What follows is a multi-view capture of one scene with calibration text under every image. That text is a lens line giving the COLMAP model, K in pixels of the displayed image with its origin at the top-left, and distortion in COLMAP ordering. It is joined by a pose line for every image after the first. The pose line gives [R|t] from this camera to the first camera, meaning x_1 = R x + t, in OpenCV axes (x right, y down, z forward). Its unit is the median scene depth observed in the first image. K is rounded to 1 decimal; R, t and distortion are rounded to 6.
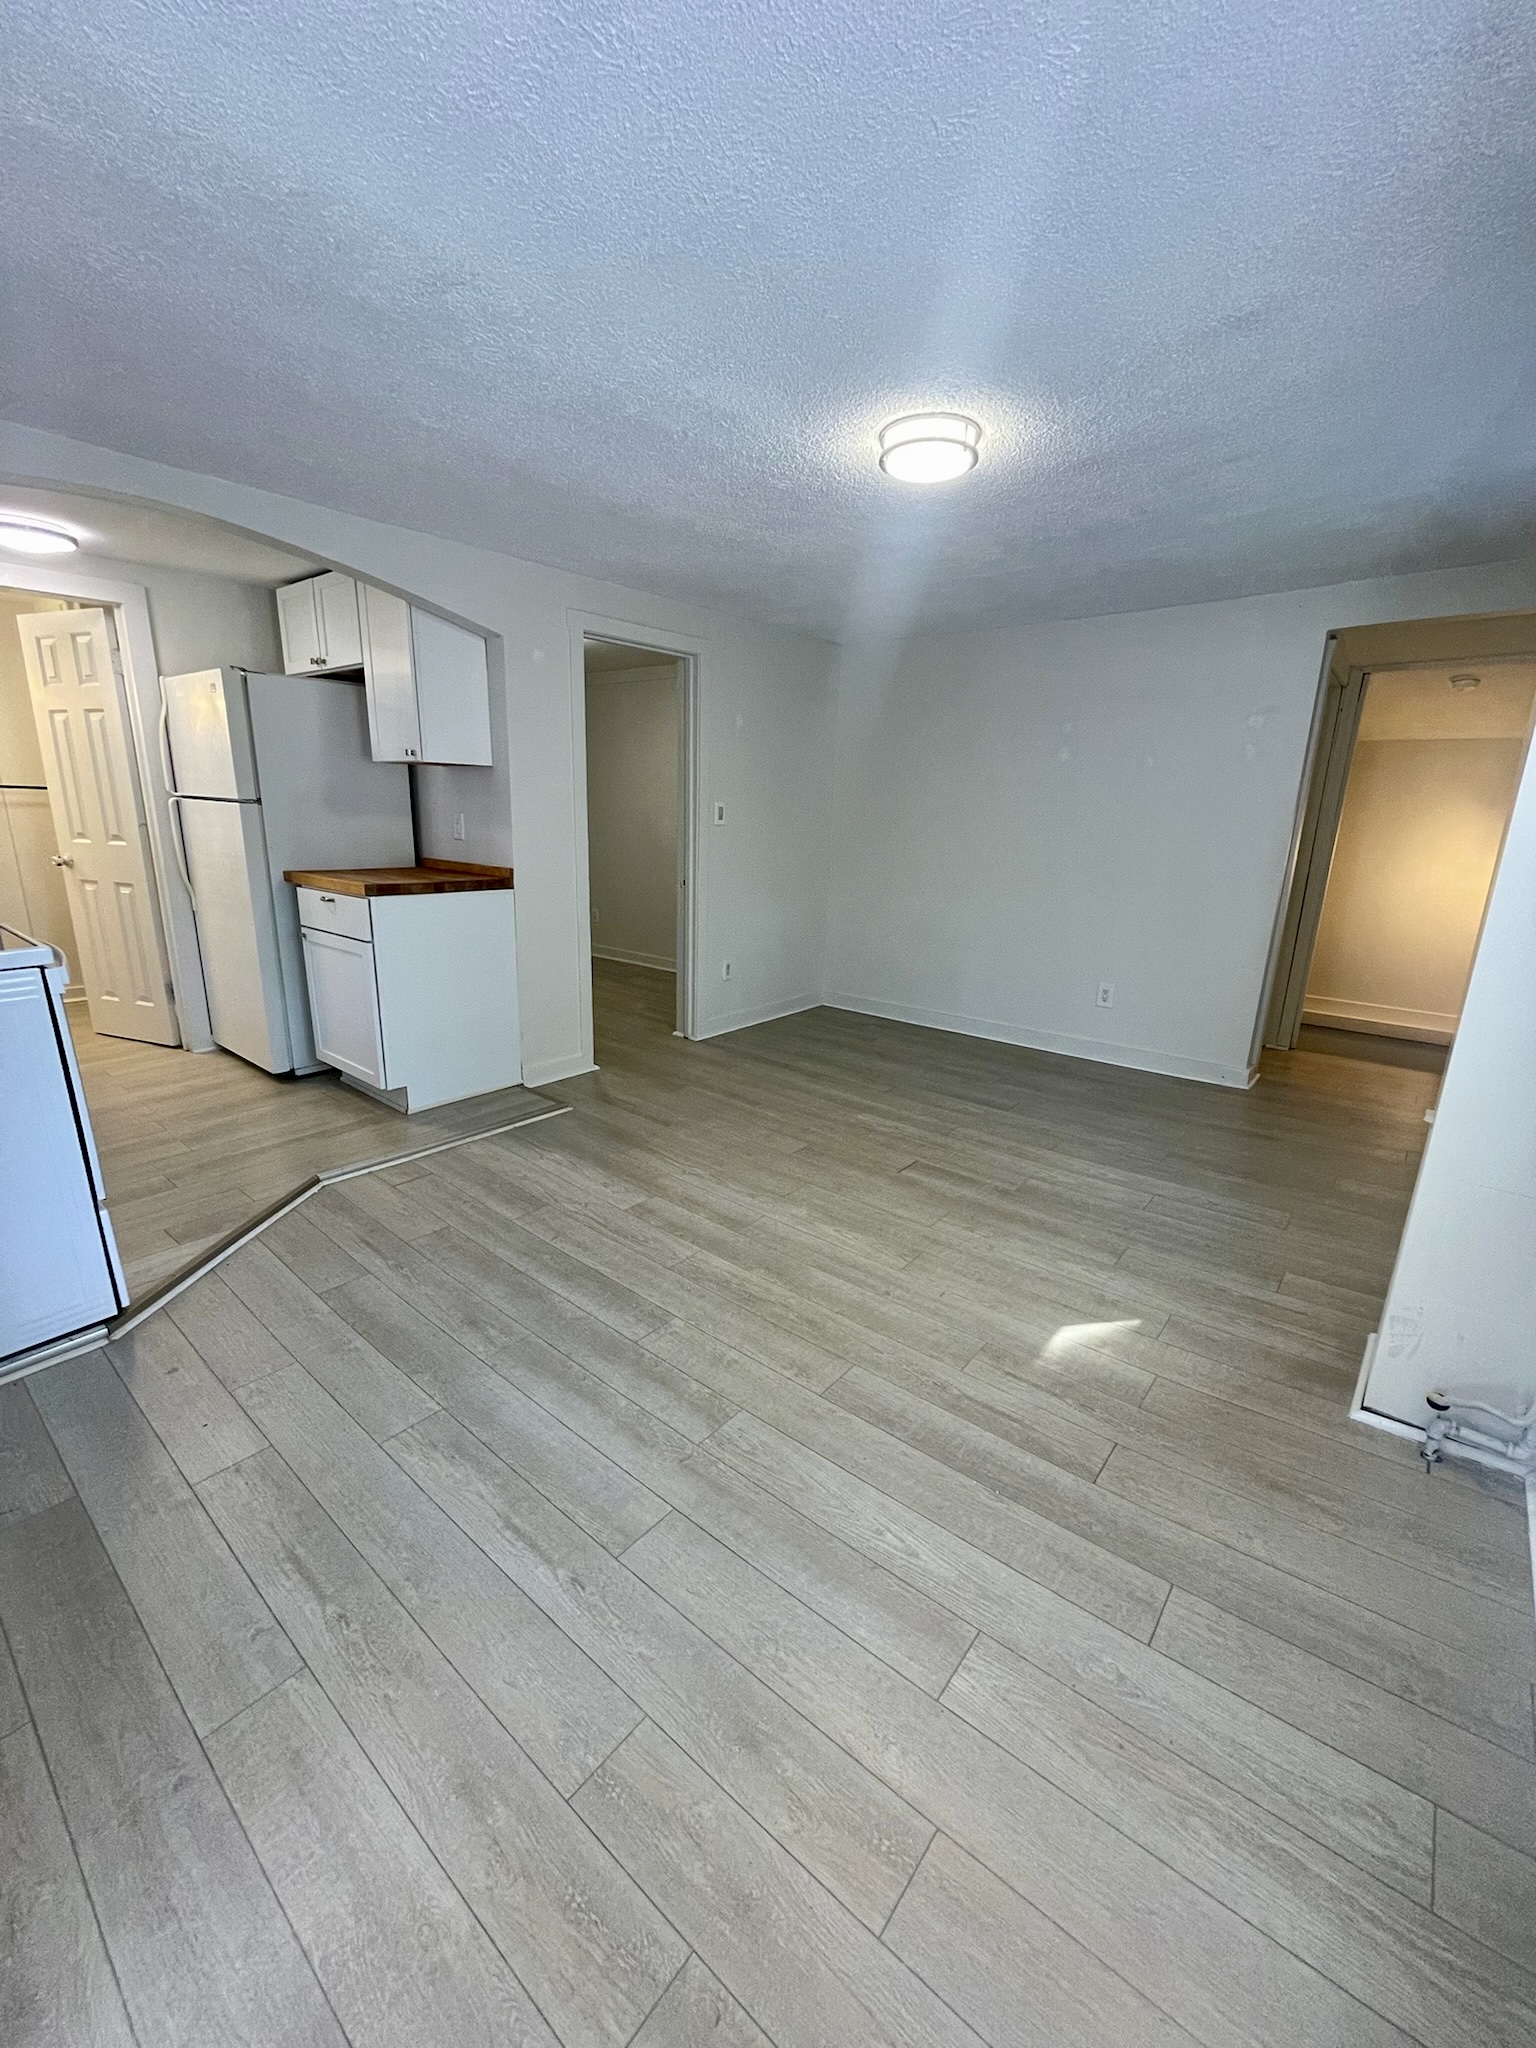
lens RADIAL K [[824.2, 0, 770.1], [0, 824.2, 1027.7], [0, 0, 1]] dist [-0.003632, -0.000119]
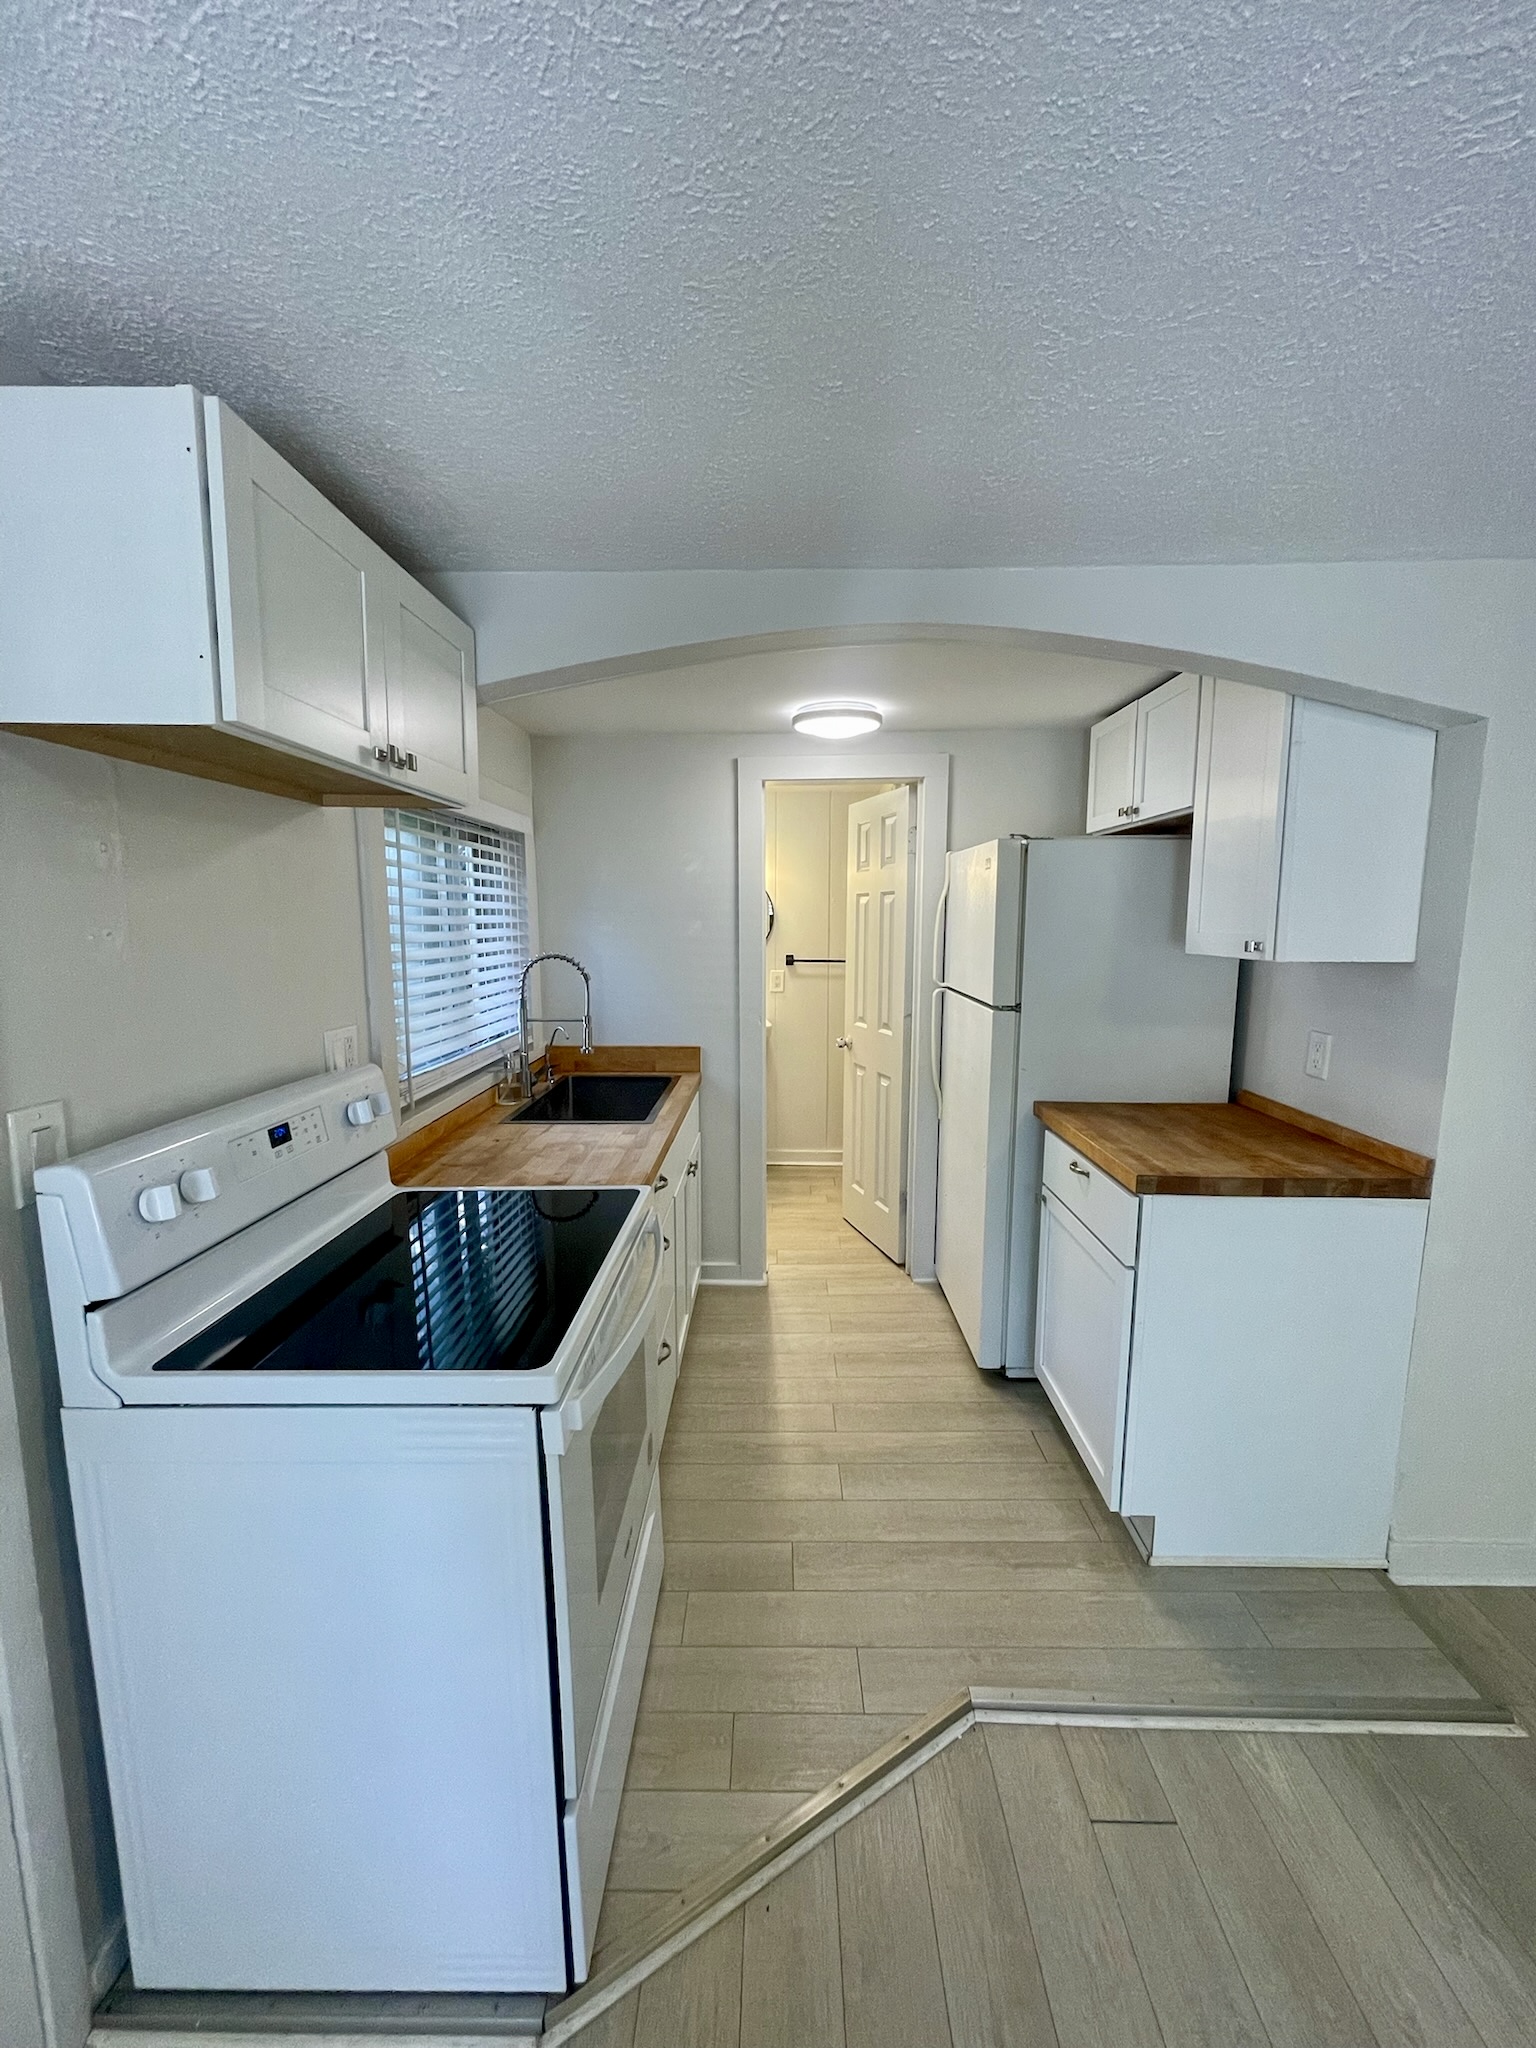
lens RADIAL K [[824.2, 0, 770.1], [0, 824.2, 1027.7], [0, 0, 1]] dist [-0.003632, -0.000119]
pose [[0.625265, 0.072917, -0.776998, -0.182501], [-0.185849, 0.980894, -0.057504, -0.168973], [0.757960, 0.180359, 0.626871, 0.364854]]
